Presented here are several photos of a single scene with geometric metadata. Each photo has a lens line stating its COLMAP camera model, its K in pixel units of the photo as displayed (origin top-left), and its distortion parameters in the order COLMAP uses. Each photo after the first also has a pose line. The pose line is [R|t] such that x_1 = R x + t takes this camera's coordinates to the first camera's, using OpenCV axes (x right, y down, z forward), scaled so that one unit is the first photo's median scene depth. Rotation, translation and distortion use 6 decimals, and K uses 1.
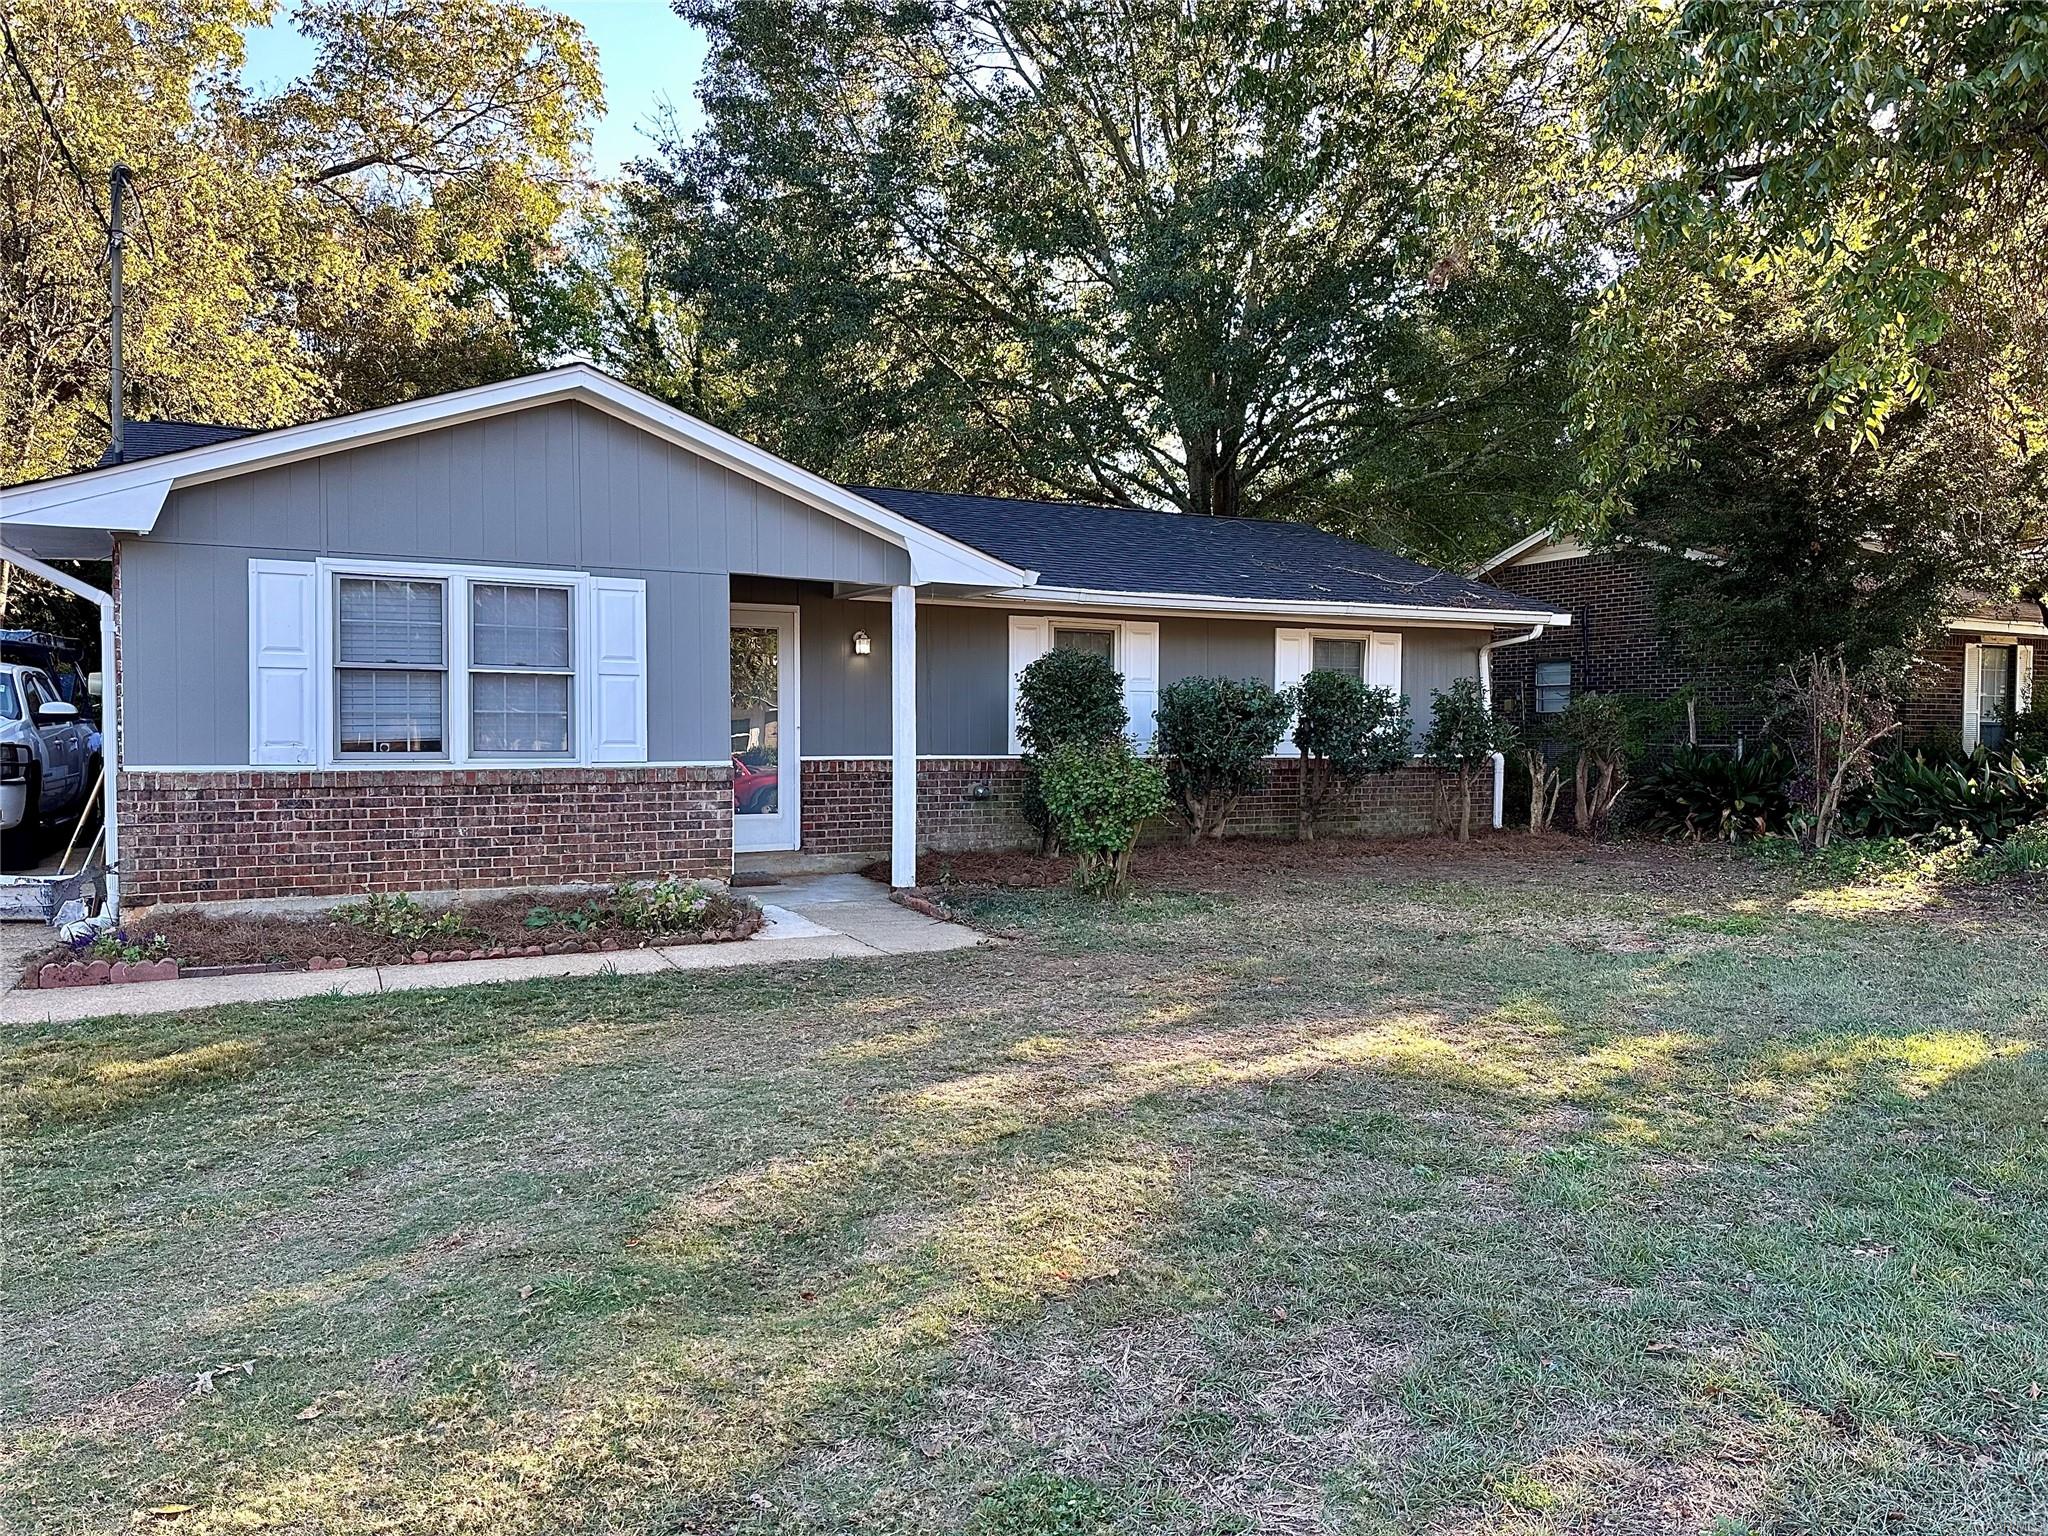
lens RADIAL K [[1431.1, 0, 1022.7], [0, 1431.1, 778.7], [0, 0, 1]] dist [0.109584, 0.000058]
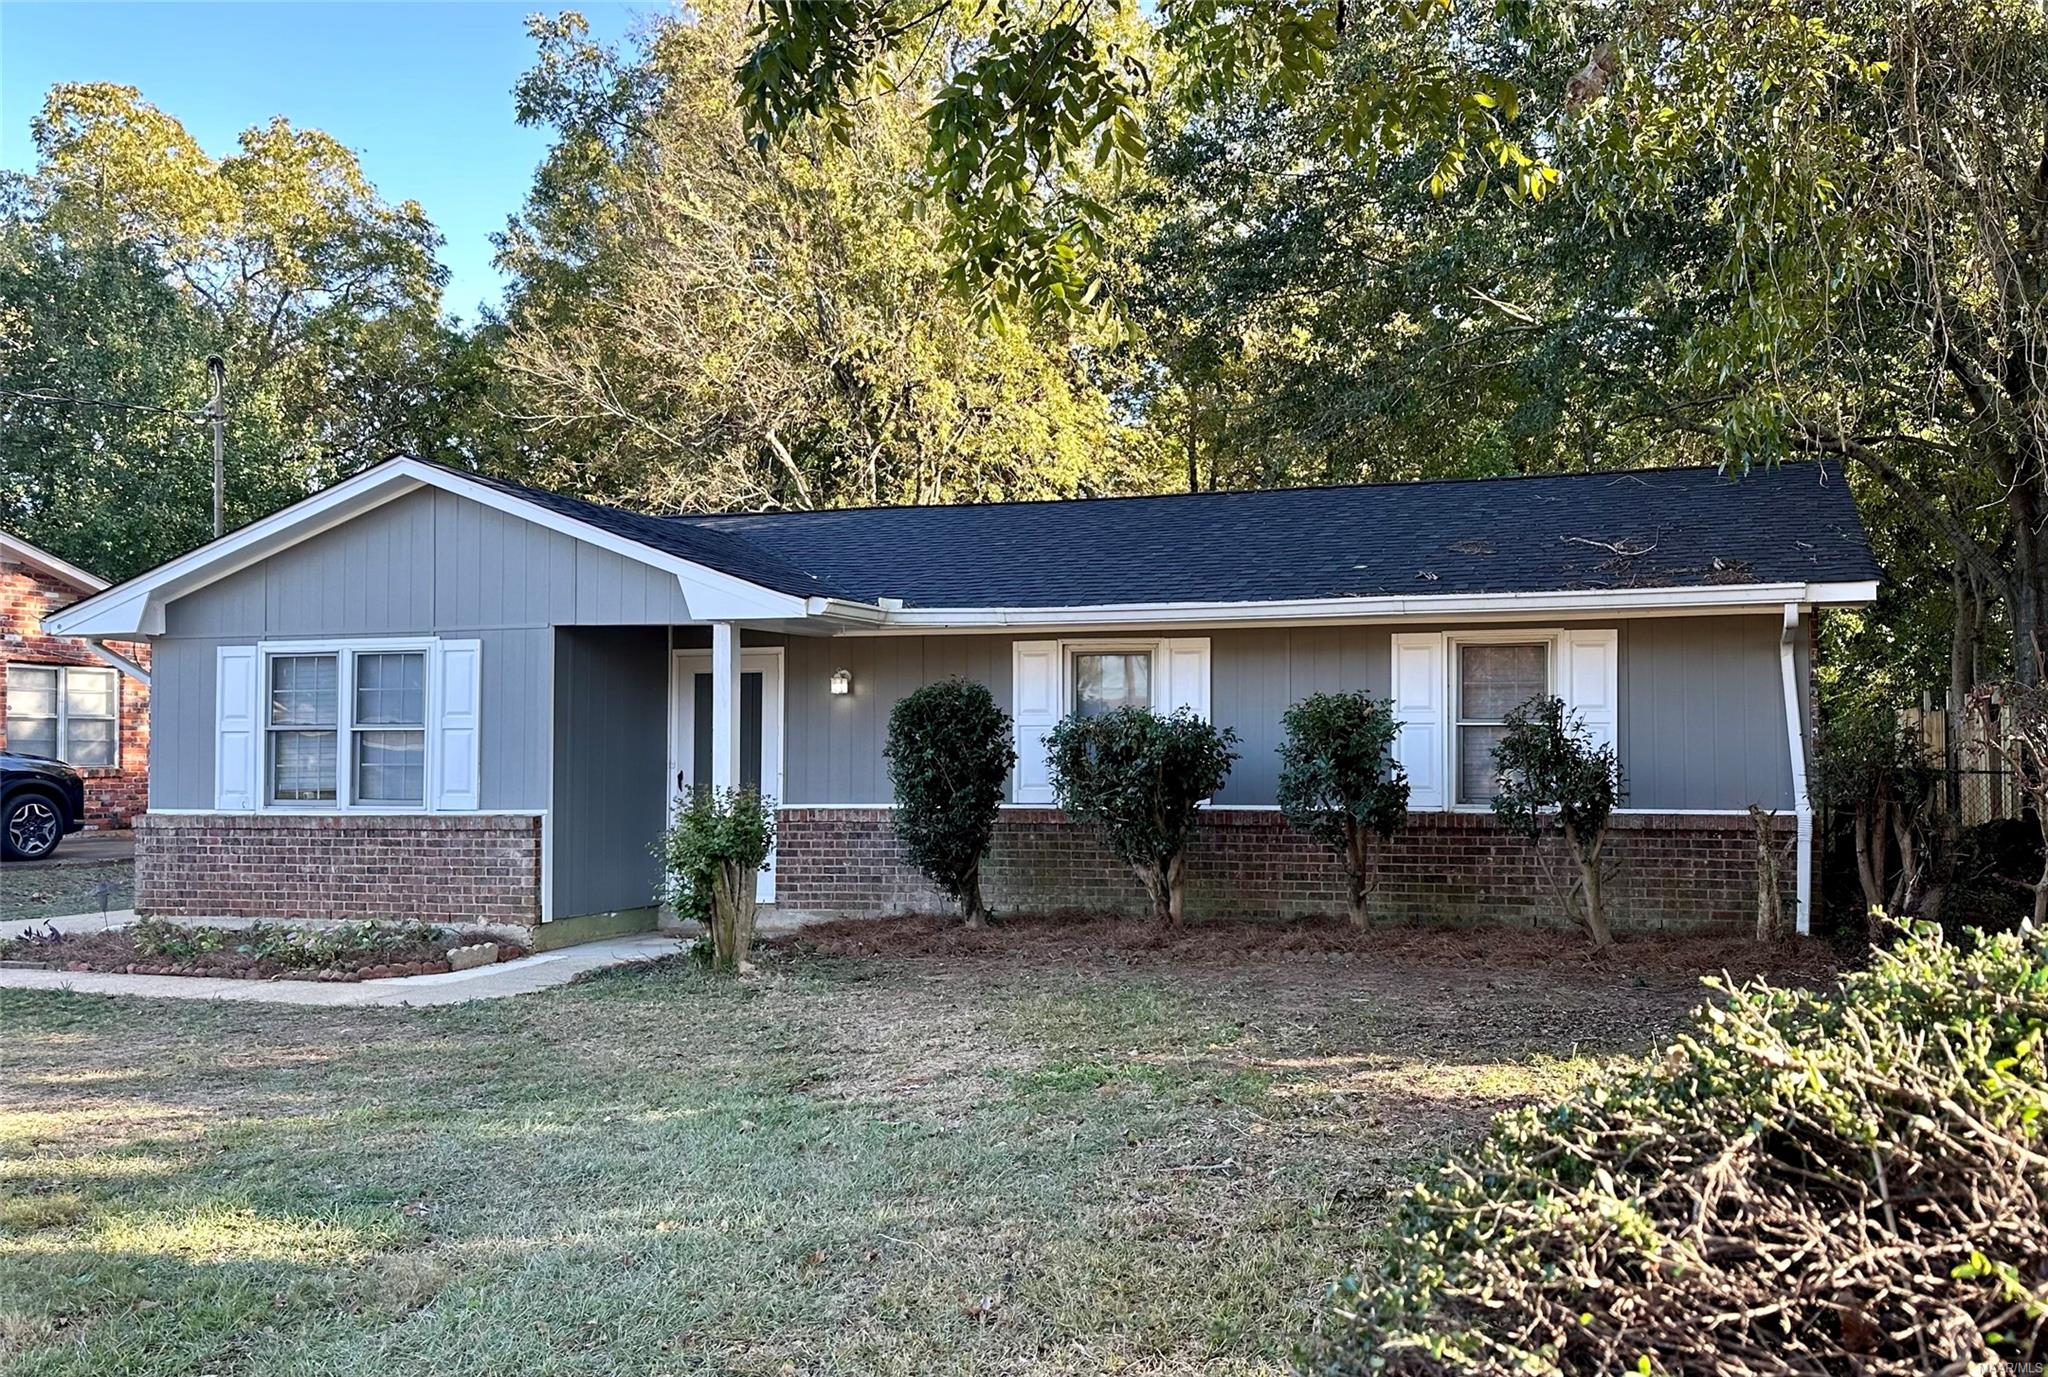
lens RADIAL K [[1455.6, 0, 1023.7], [0, 1455.6, 688.1], [0, 0, 1]] dist [-0.002275, -0.000751]
pose [[0.753195, -0.044113, -0.656317, 0.758472], [-0.014745, 0.996366, -0.083890, -0.017316], [0.657632, 0.072863, 0.749807, 0.468465]]
